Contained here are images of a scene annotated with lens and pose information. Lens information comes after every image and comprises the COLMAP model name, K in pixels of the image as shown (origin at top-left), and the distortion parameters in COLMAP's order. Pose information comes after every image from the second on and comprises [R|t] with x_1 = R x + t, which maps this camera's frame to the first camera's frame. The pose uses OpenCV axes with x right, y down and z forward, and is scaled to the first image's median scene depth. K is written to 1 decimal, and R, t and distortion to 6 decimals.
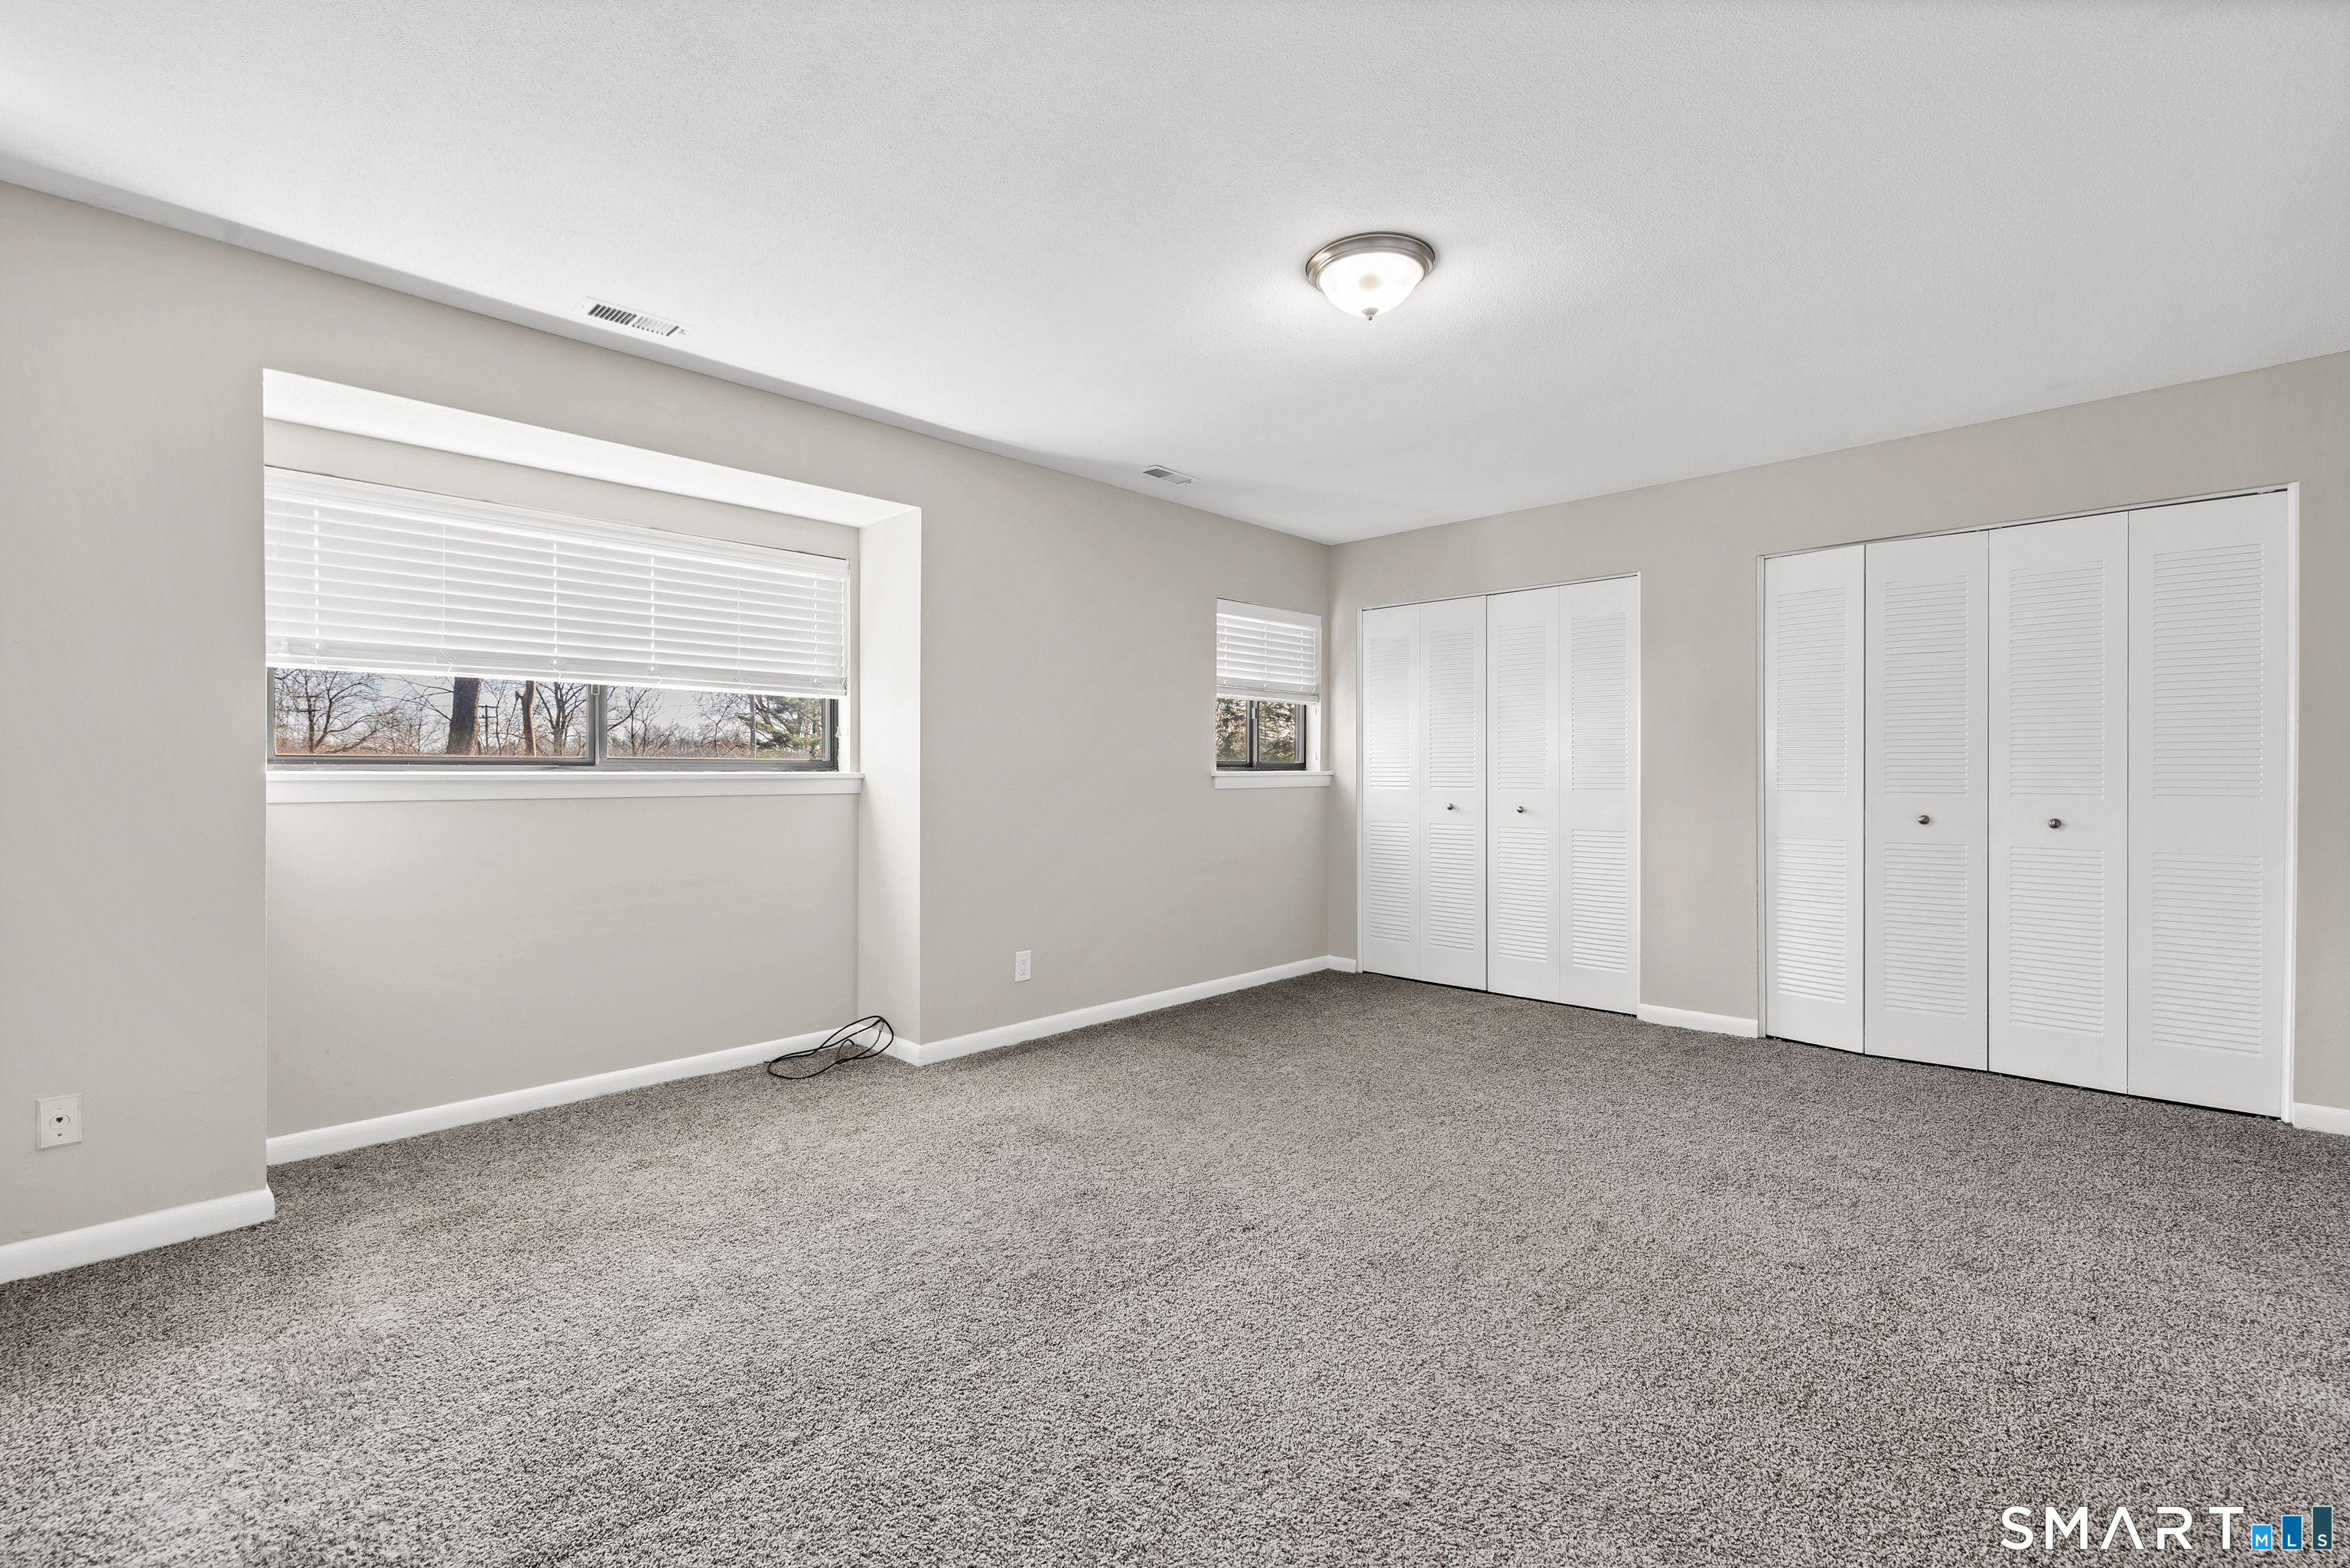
lens RADIAL K [[1010.3, 0, 1160.5], [0, 1010.3, 771.9], [0, 0, 1]] dist [-0.002378, 0.000402]
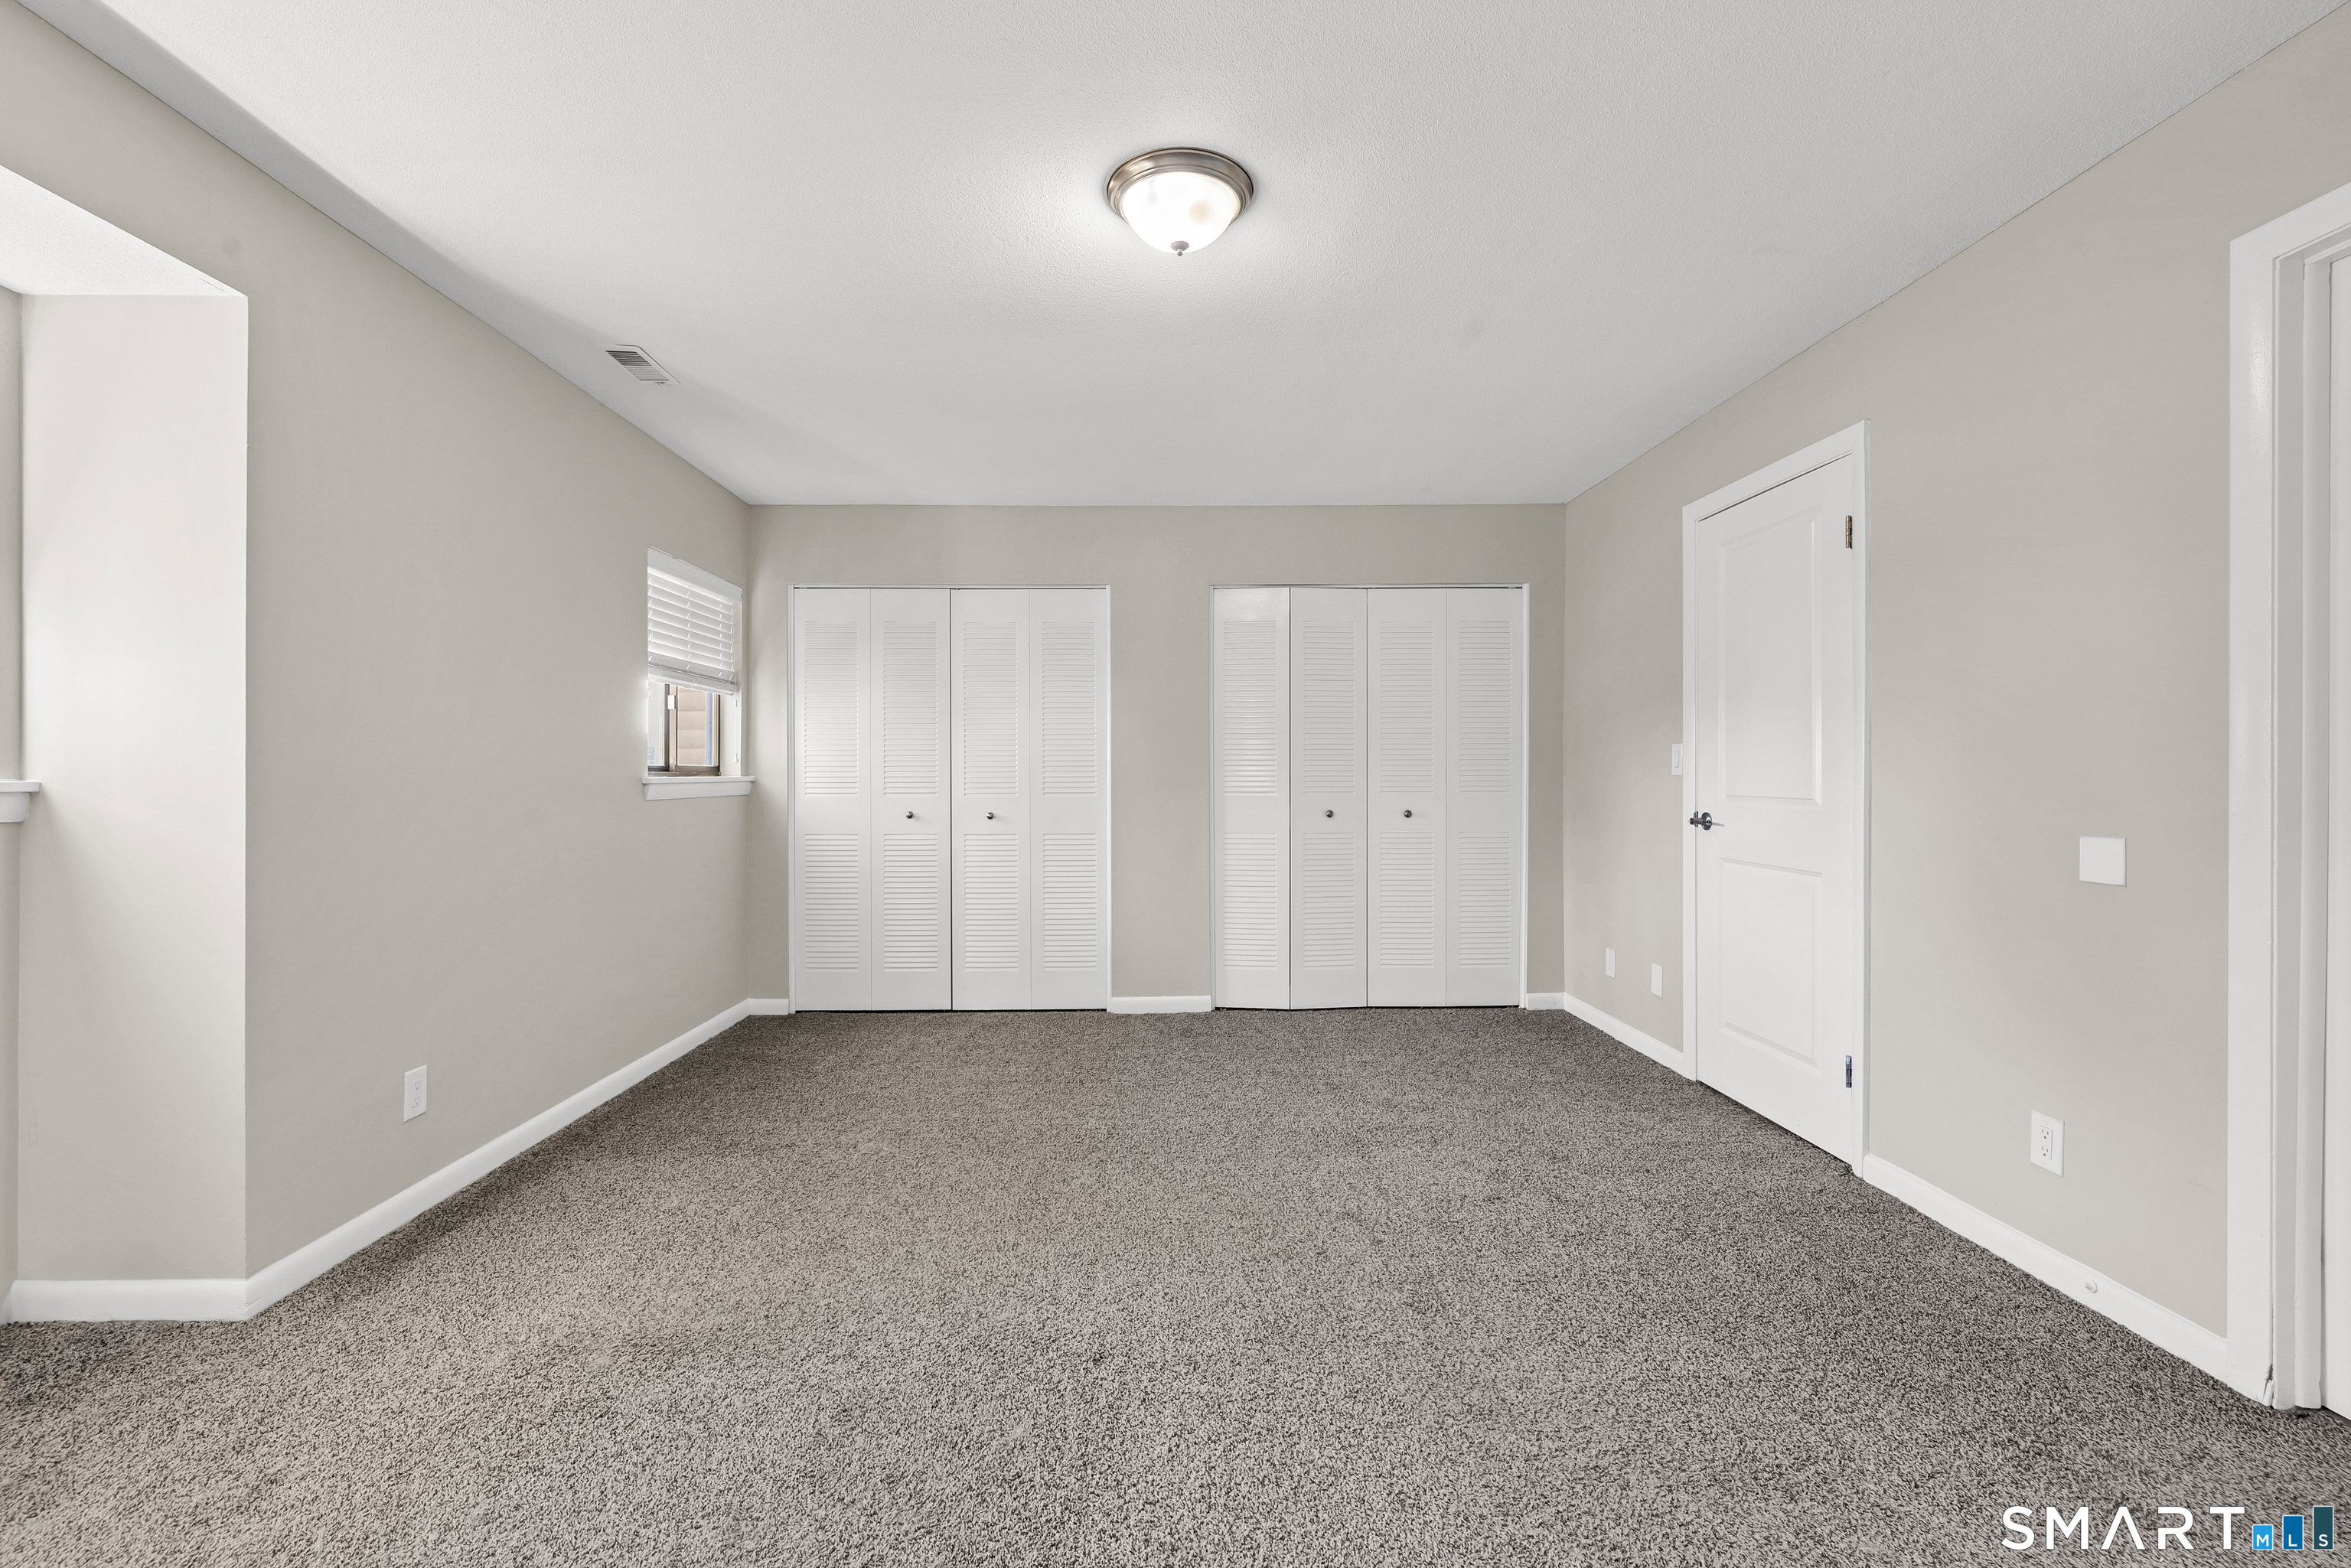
lens RADIAL K [[1010.8, 0, 1175.7], [0, 1010.8, 776.8], [0, 0, 1]] dist [-0.002378, 0.000402]
pose [[0.704743, -0.002824, 0.709457, -0.255268], [0.003686, 0.999993, 0.000319, 0.000594], [-0.709453, 0.002390, 0.704749, 0.244572]]
